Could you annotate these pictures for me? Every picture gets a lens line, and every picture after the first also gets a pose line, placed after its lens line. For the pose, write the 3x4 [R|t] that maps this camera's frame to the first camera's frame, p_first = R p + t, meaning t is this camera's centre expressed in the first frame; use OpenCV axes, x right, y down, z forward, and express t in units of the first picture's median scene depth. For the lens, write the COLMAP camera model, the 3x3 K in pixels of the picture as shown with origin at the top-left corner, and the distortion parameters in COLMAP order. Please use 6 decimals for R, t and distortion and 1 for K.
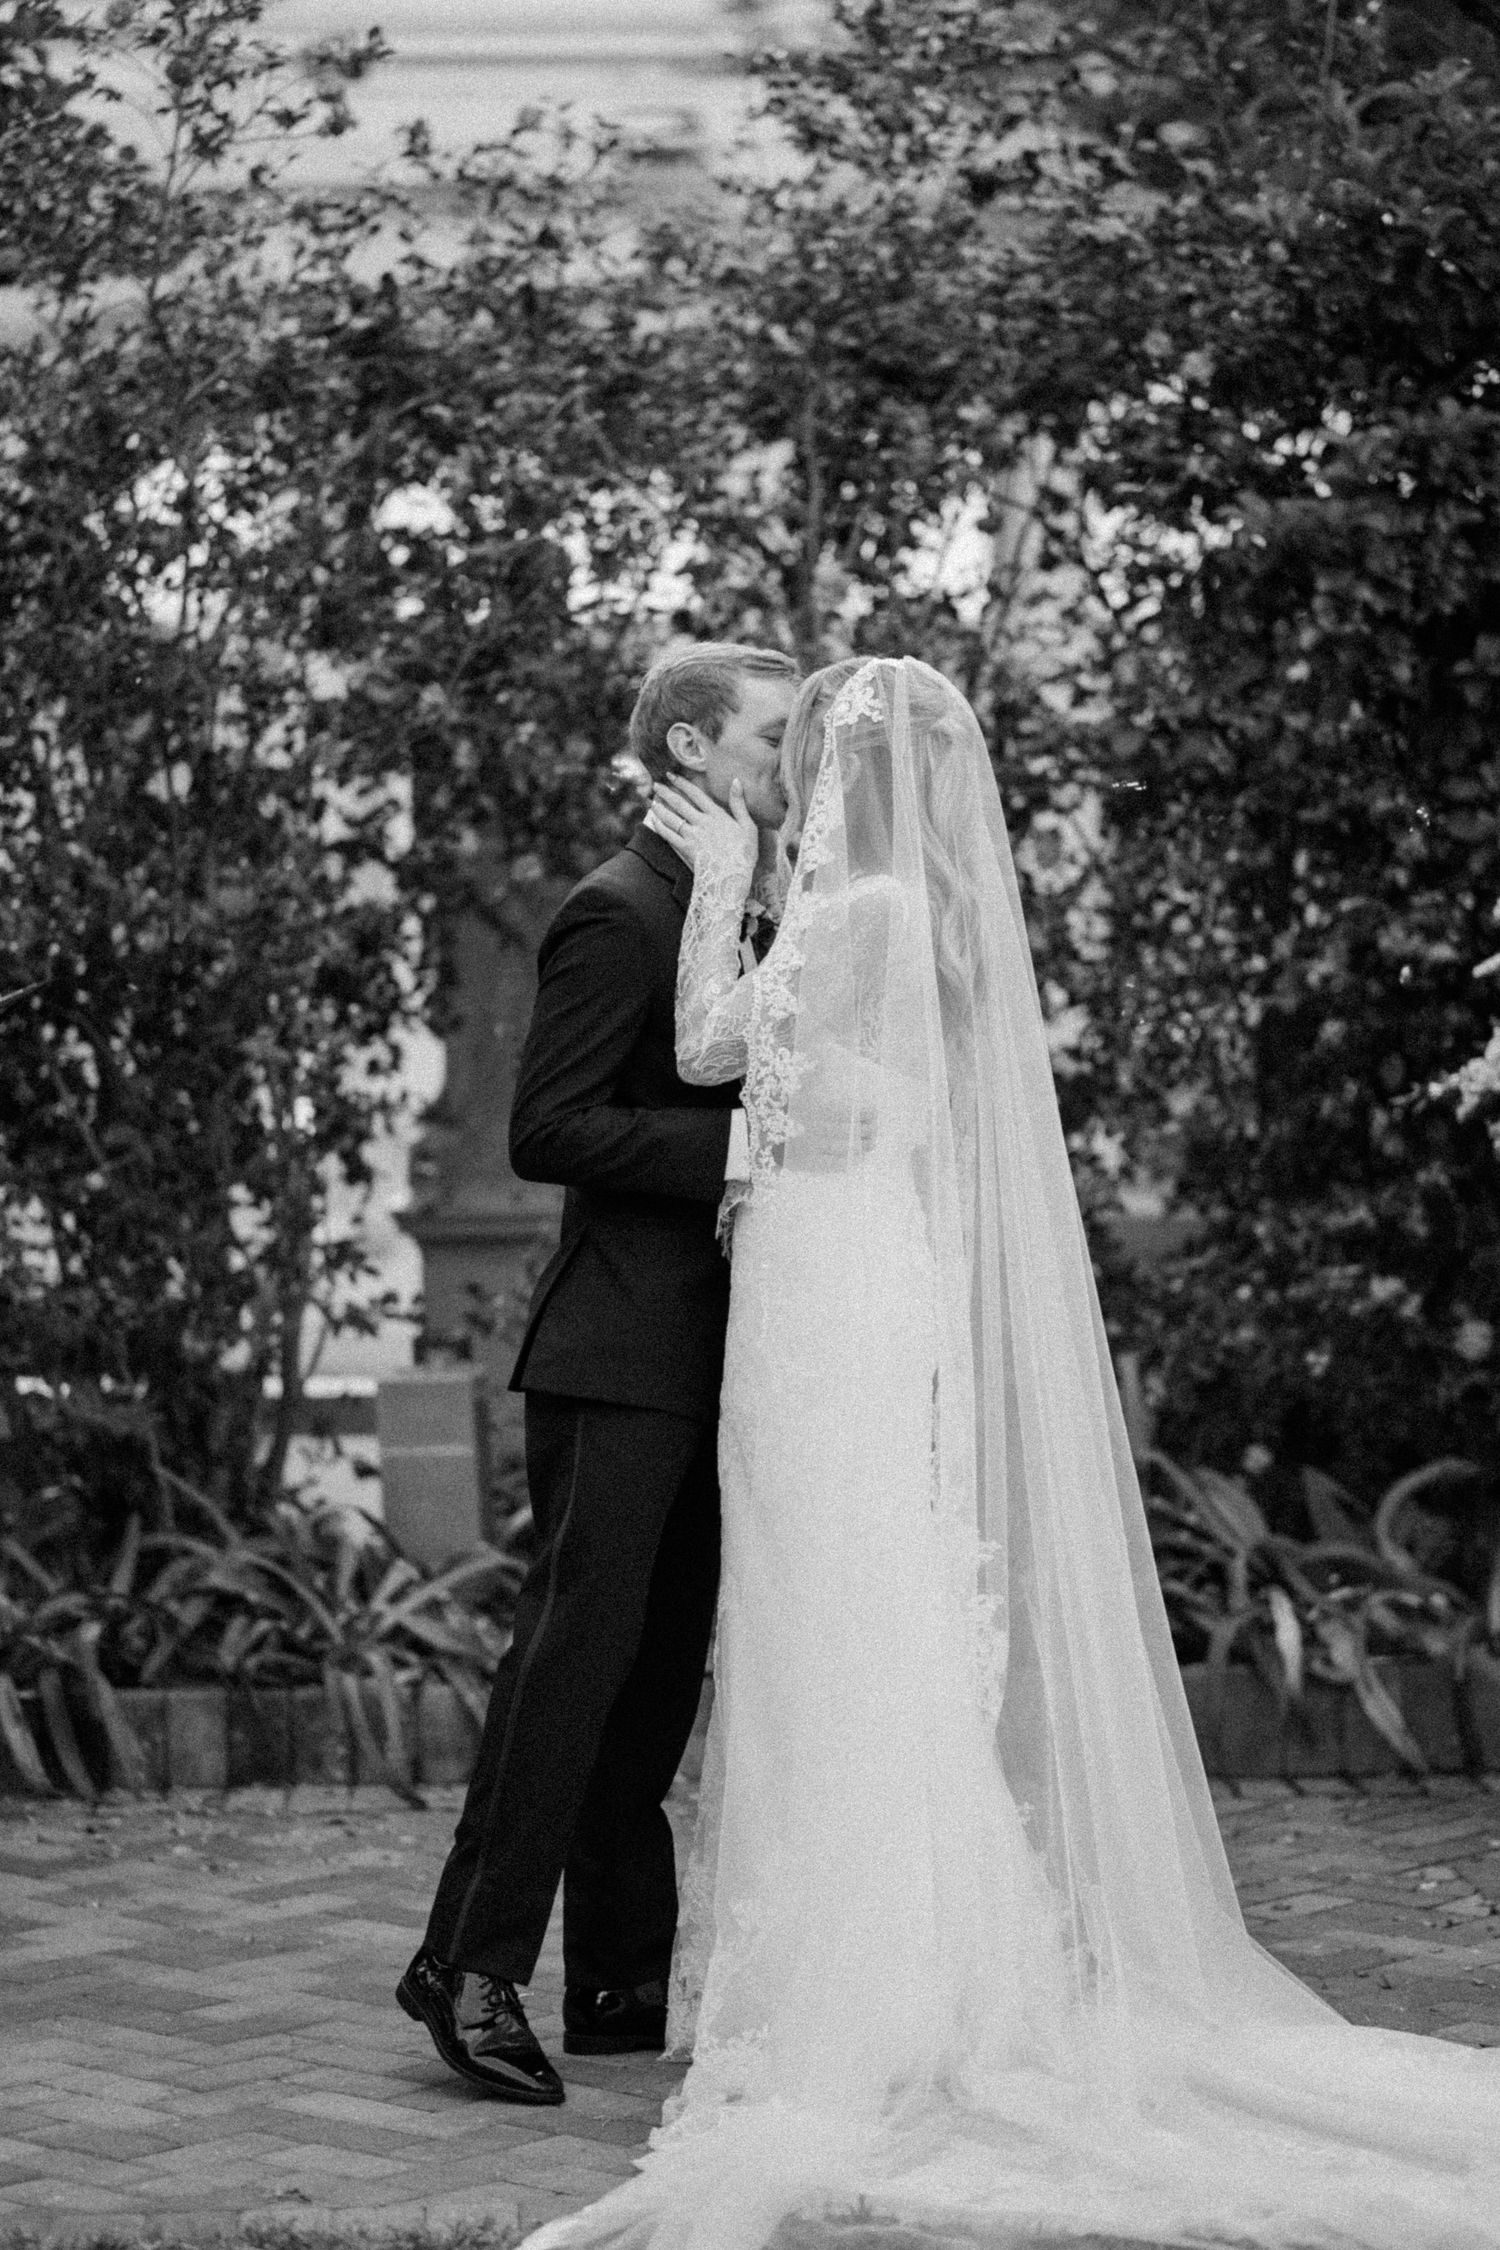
lens RADIAL K [[5410.5, 0, 749.4], [0, 5410.5, 1096.2], [0, 0, 1]] dist [-0.035314, 0.000000]
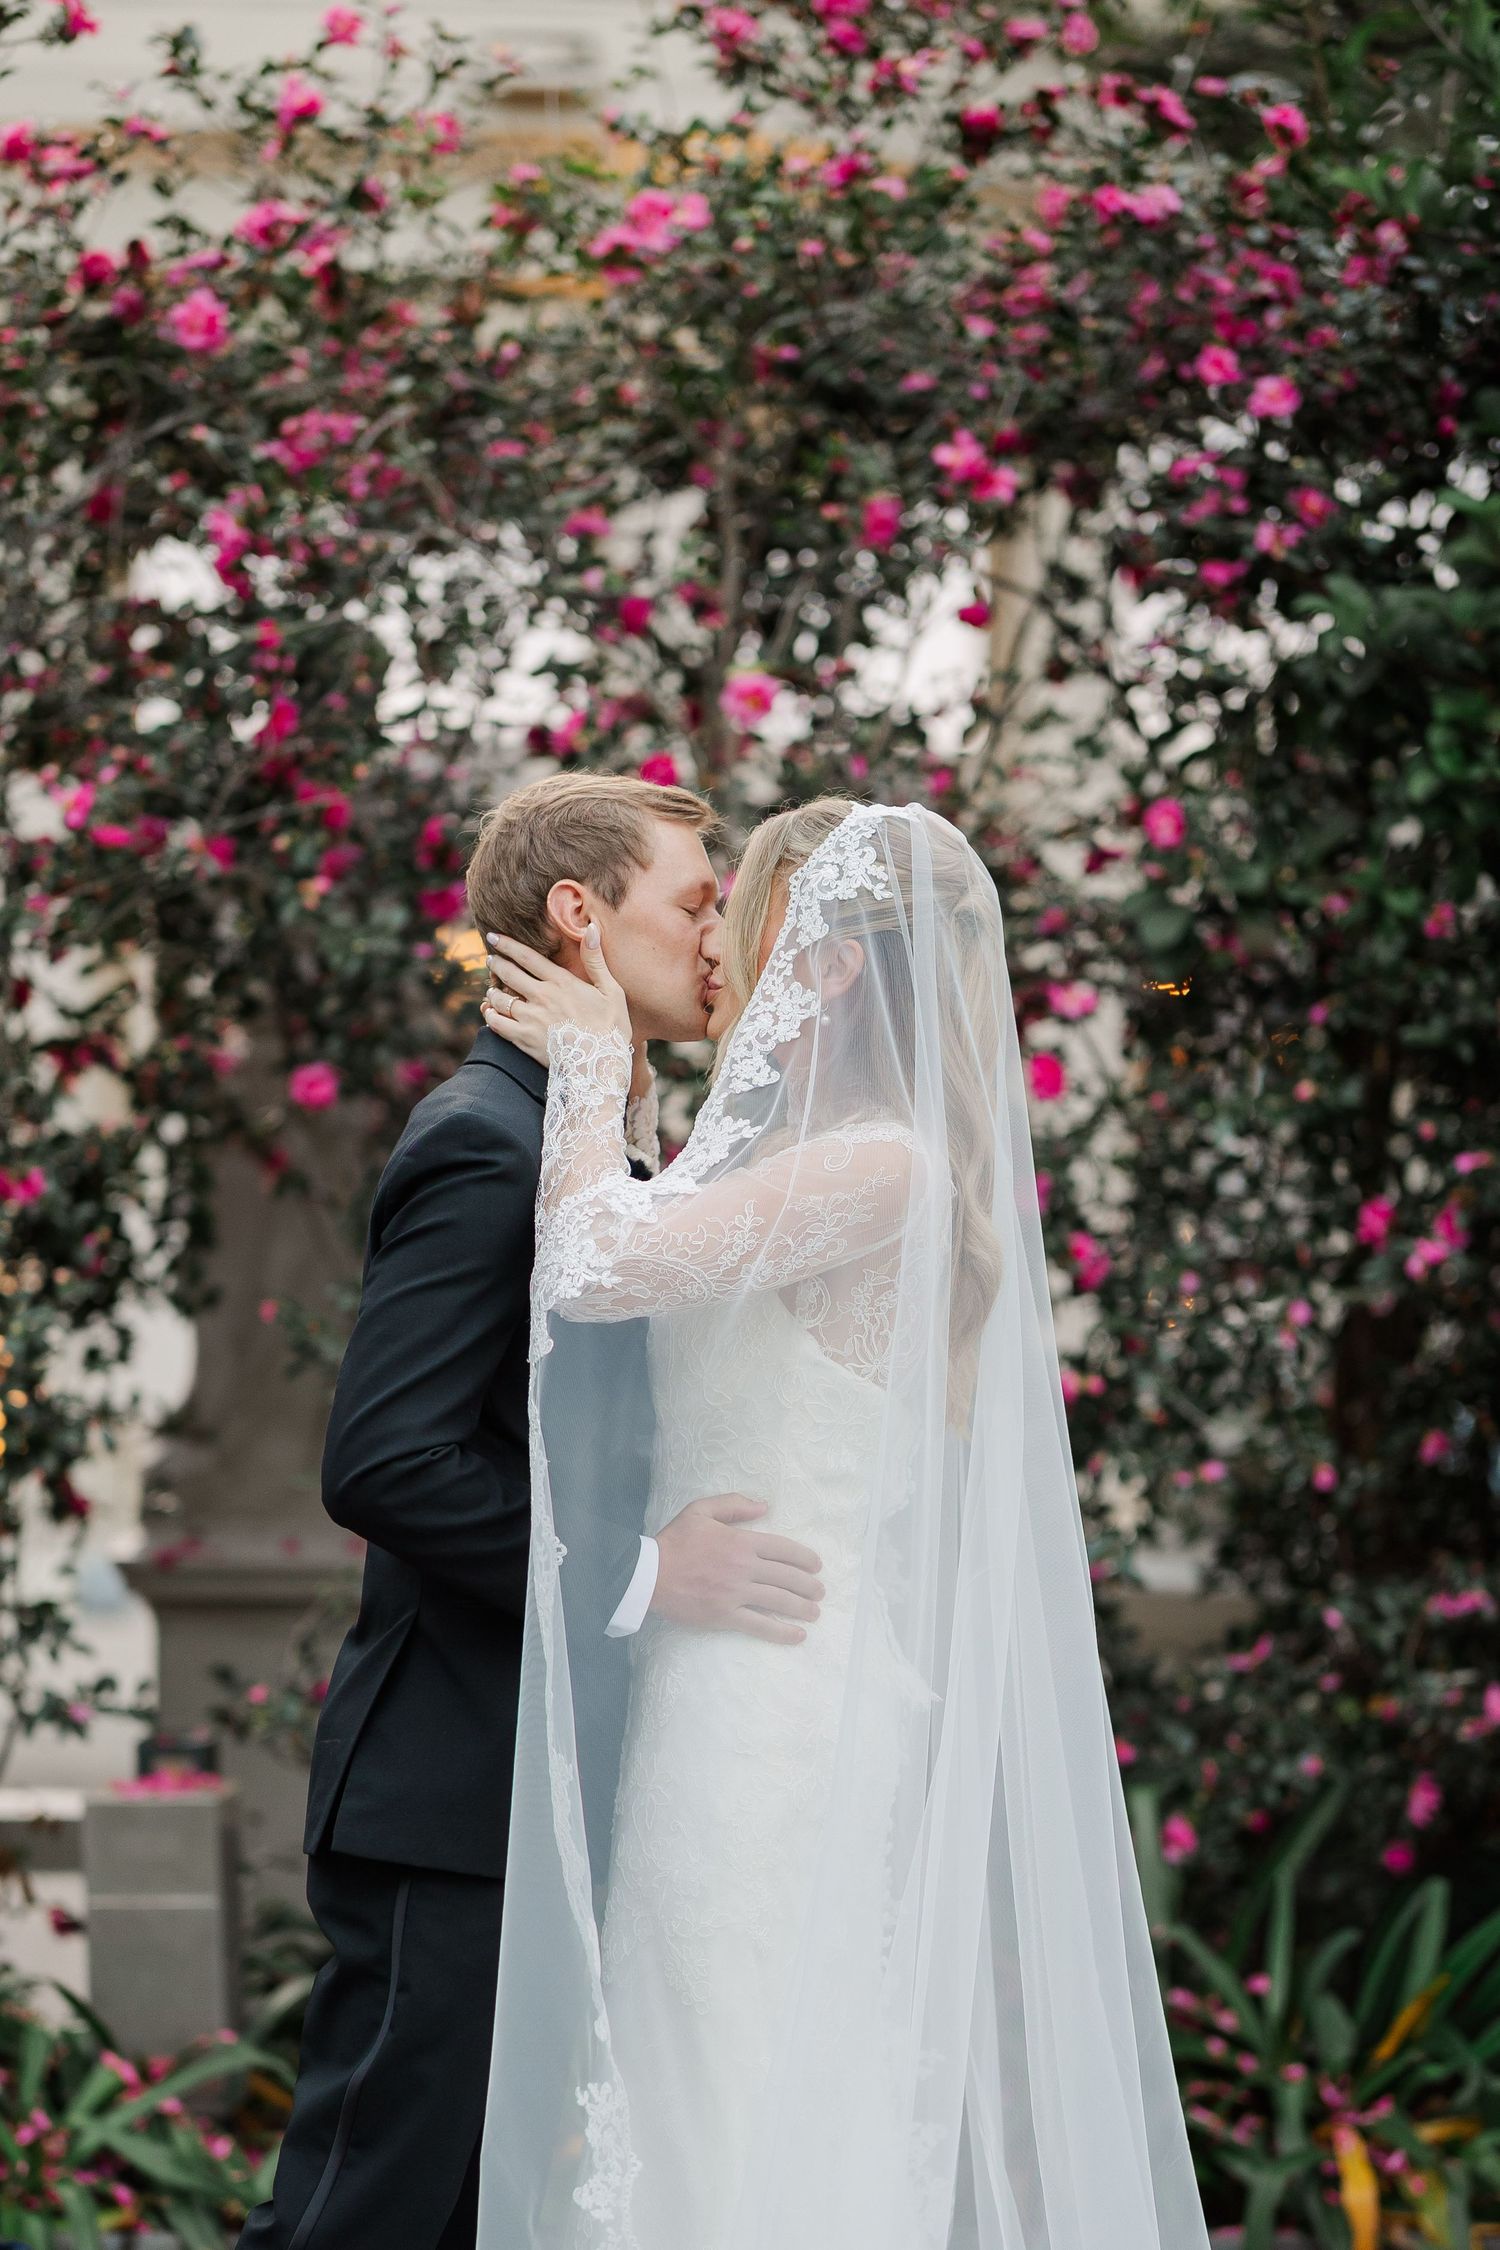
lens RADIAL K [[5410.5, 0, 850.9], [0, 5410.5, 1240.7], [0, 0, 1]] dist [-0.035314, 0.000000]
pose [[0.999671, 0.023518, 0.010205, 0.022762], [-0.023500, 0.999722, -0.001809, -0.021978], [-0.010245, 0.001568, 0.999946, 0.291257]]
